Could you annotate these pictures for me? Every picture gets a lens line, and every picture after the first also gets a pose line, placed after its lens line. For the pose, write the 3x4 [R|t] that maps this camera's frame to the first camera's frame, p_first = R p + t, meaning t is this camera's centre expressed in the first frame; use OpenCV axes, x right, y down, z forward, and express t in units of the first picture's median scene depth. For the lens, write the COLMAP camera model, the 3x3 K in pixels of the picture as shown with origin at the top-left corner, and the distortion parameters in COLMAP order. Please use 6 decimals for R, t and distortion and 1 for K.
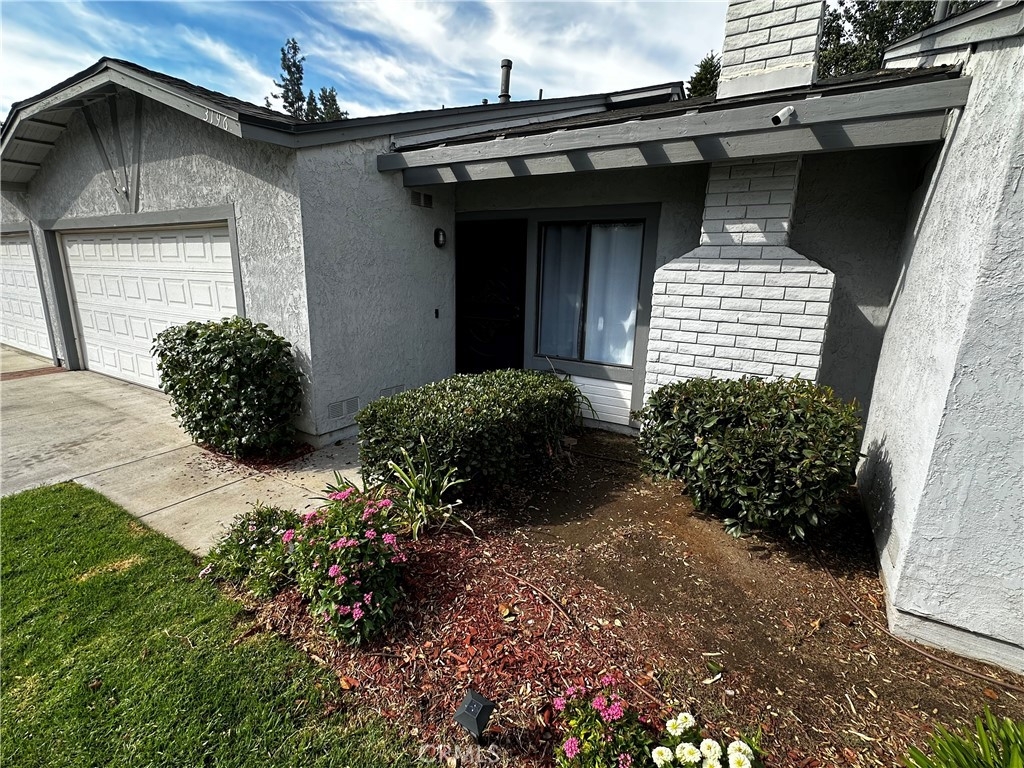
lens RADIAL K [[469.5, 0, 514.7], [0, 469.5, 384.8], [0, 0, 1]] dist [-0.004669, 0.001047]
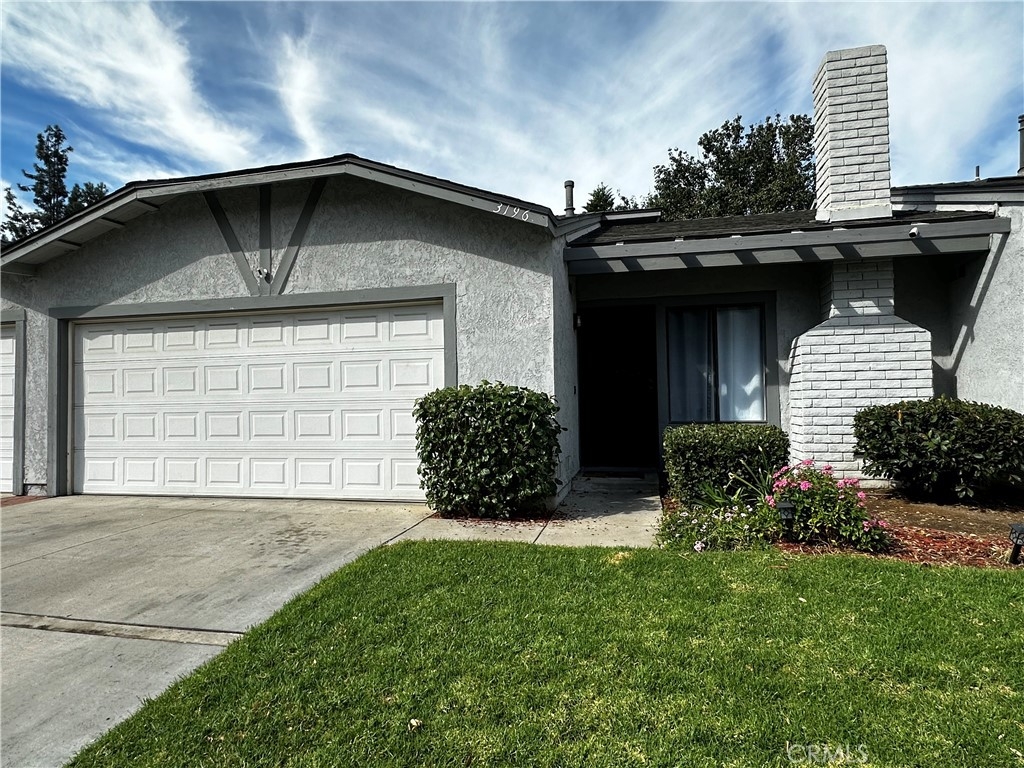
lens RADIAL K [[579.5, 0, 510.9], [0, 579.5, 388.3], [0, 0, 1]] dist [-0.005083, -0.000334]
pose [[0.949841, -0.031751, 0.311116, -0.880311], [0.110503, 0.964733, -0.238911, 0.172136], [-0.292558, 0.261307, 0.919852, -0.187277]]
